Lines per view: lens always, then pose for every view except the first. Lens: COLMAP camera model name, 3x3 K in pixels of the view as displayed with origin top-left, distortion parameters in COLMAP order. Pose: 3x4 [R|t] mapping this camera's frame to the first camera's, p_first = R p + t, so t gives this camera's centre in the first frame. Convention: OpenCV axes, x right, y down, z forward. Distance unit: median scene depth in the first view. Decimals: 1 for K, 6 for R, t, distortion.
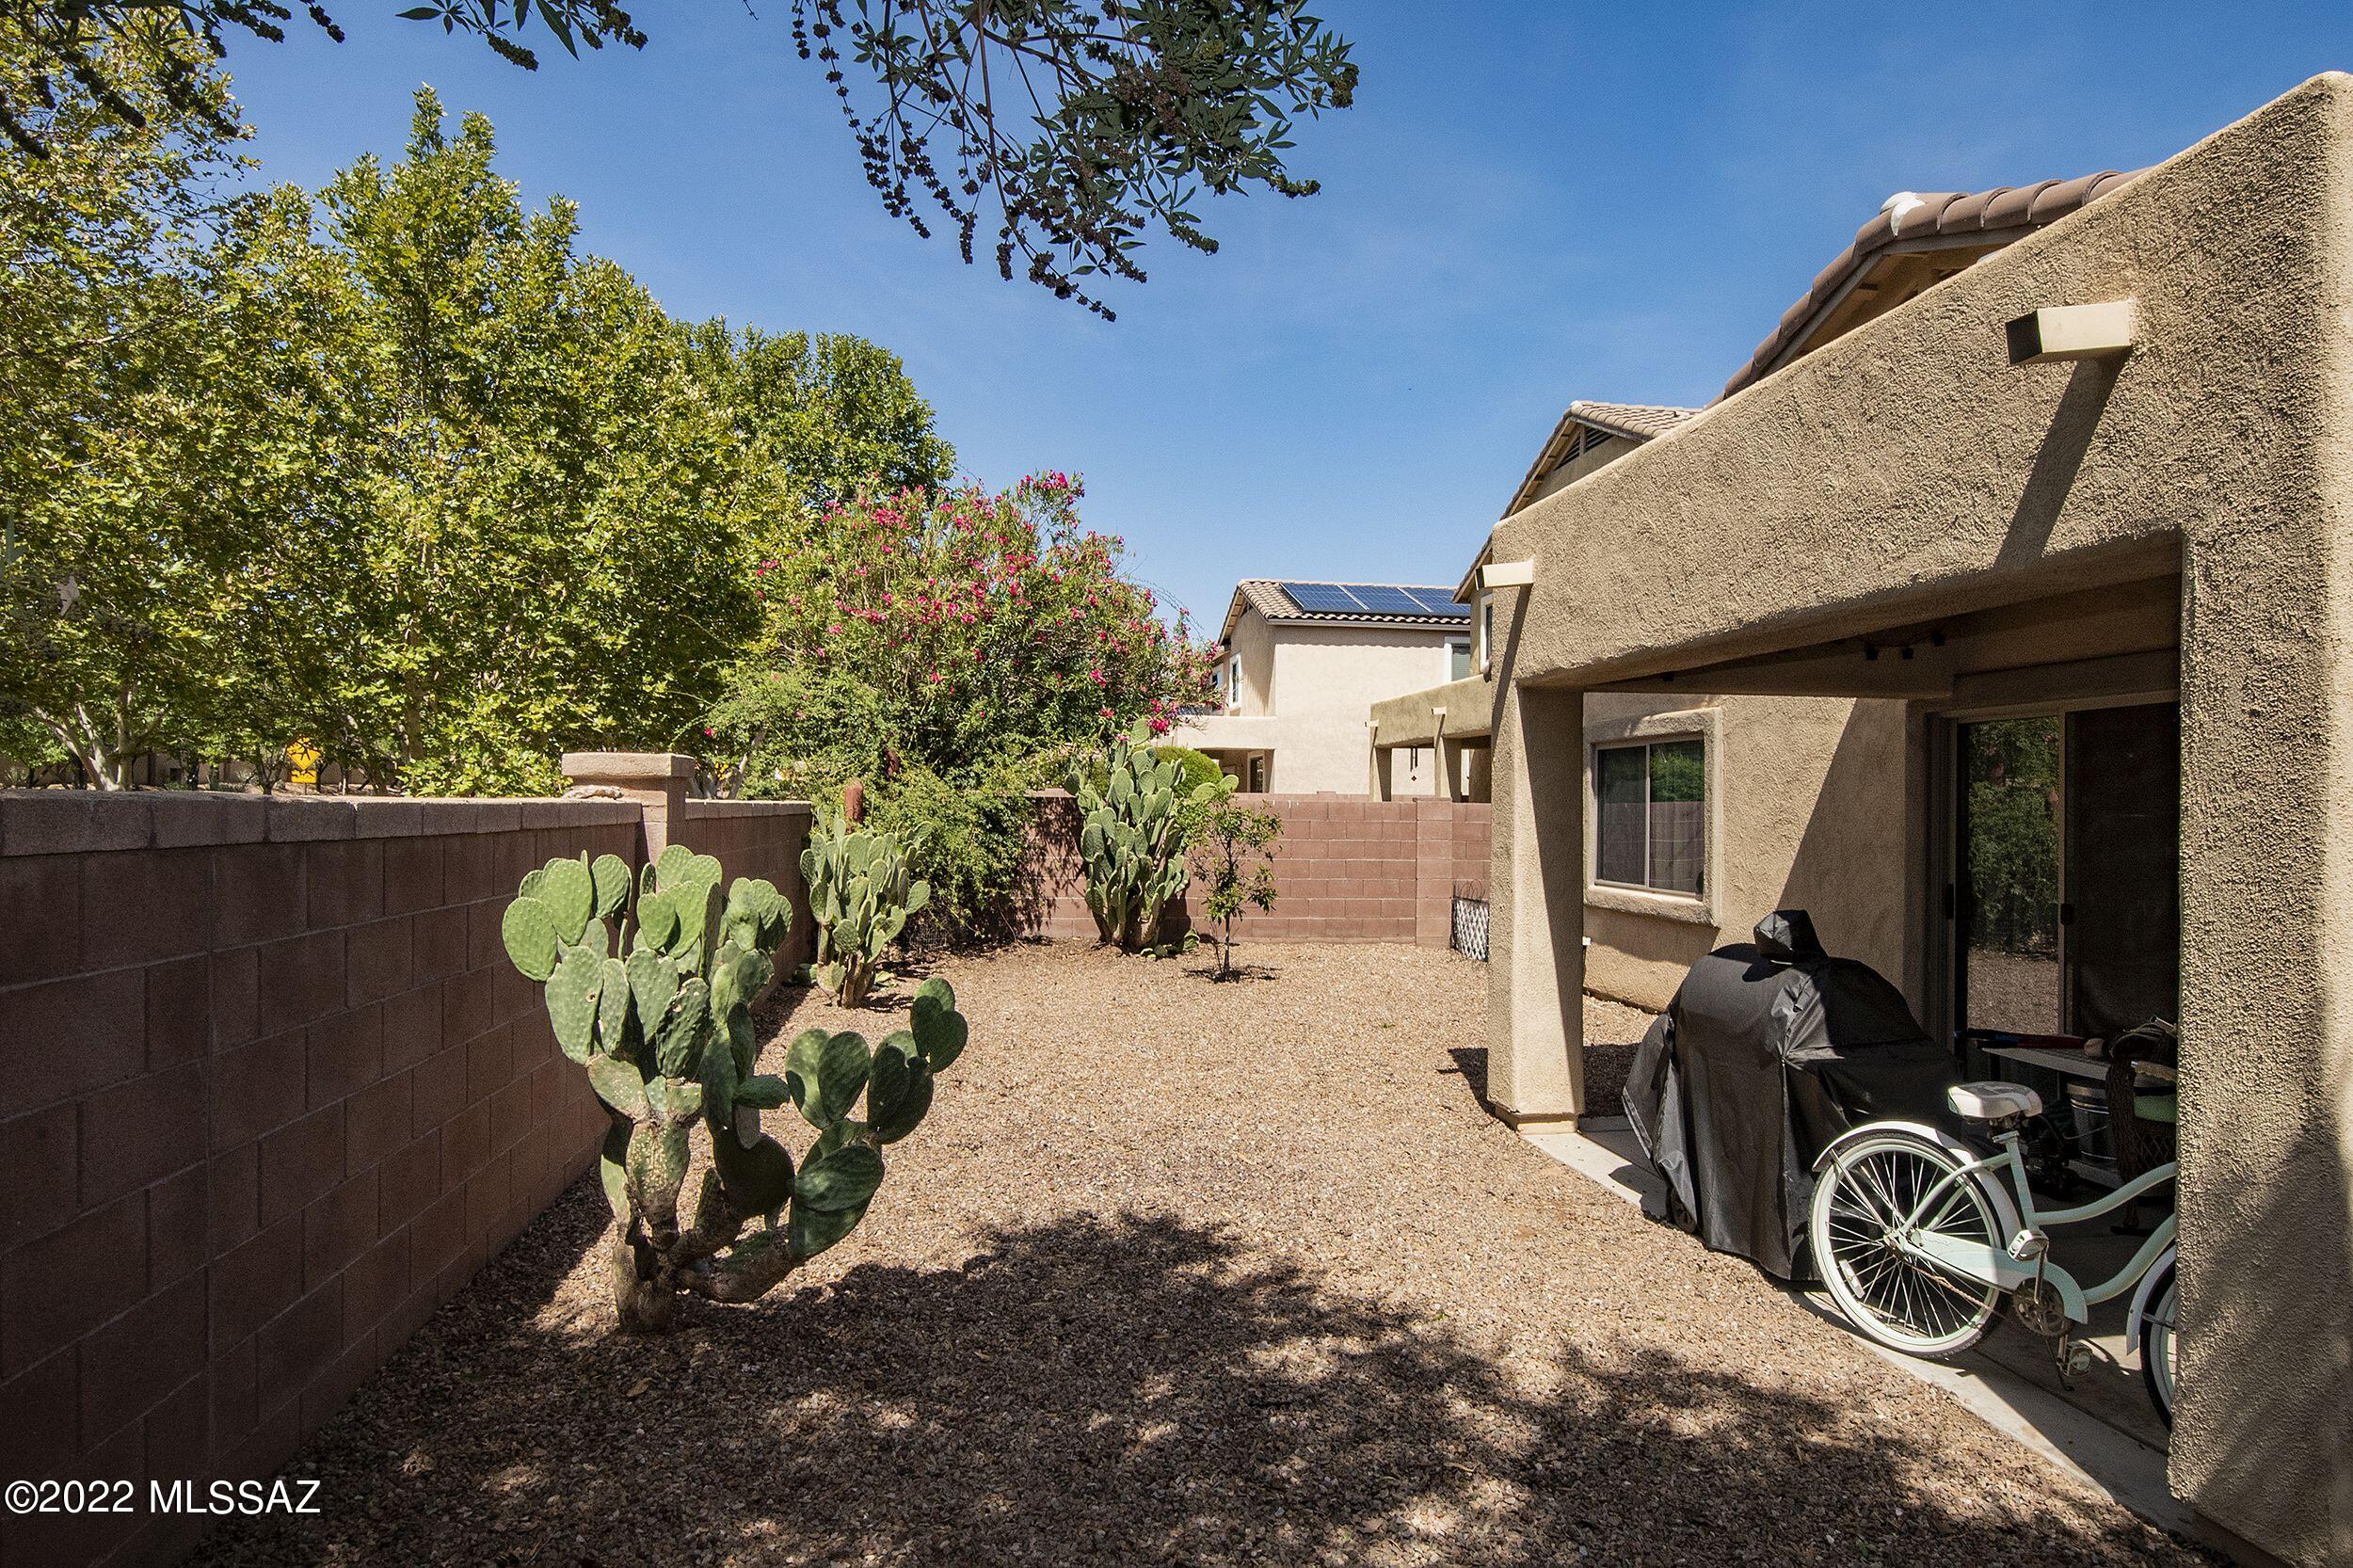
lens RADIAL K [[1294.3, 0, 1178.4], [0, 1294.3, 793.0], [0, 0, 1]] dist [0.015007, -0.019136]
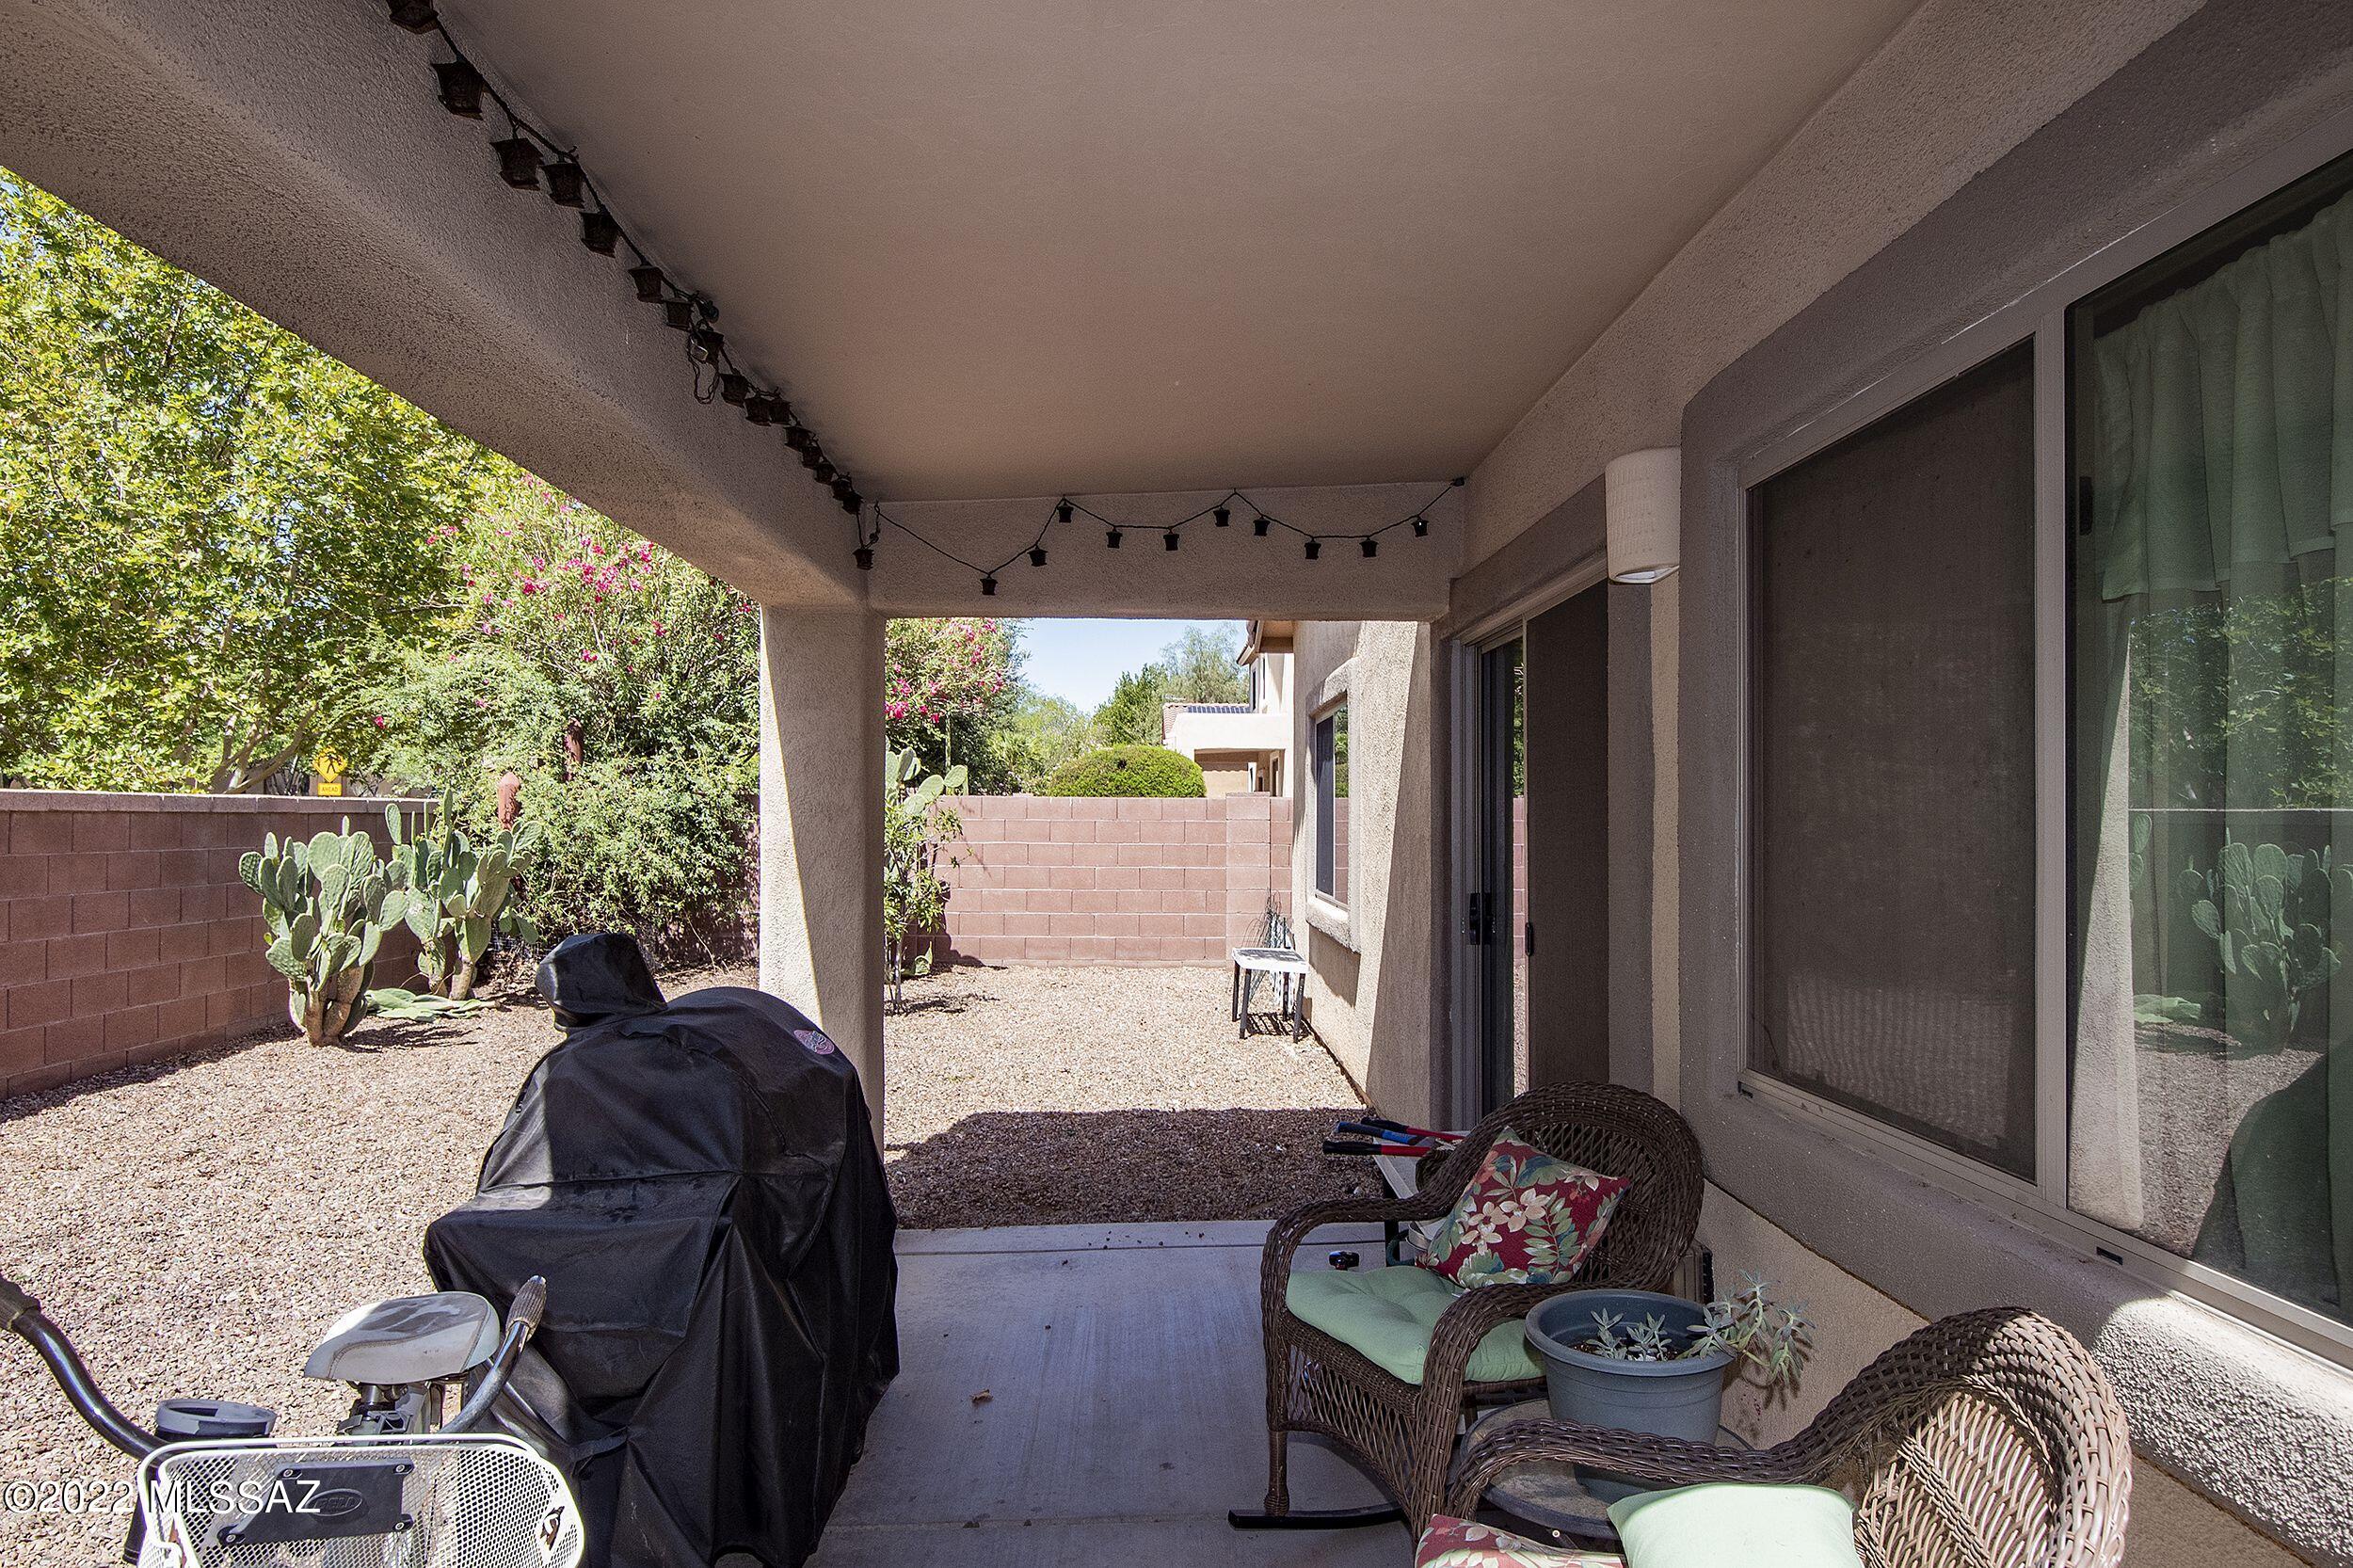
lens RADIAL K [[1294.3, 0, 1179.6], [0, 1294.3, 792.5], [0, 0, 1]] dist [0.015007, -0.019136]
pose [[0.988632, -0.008713, -0.150103, 0.333710], [0.007229, 0.999920, -0.010424, 0.014827], [0.150182, 0.009220, 0.988615, 0.214324]]
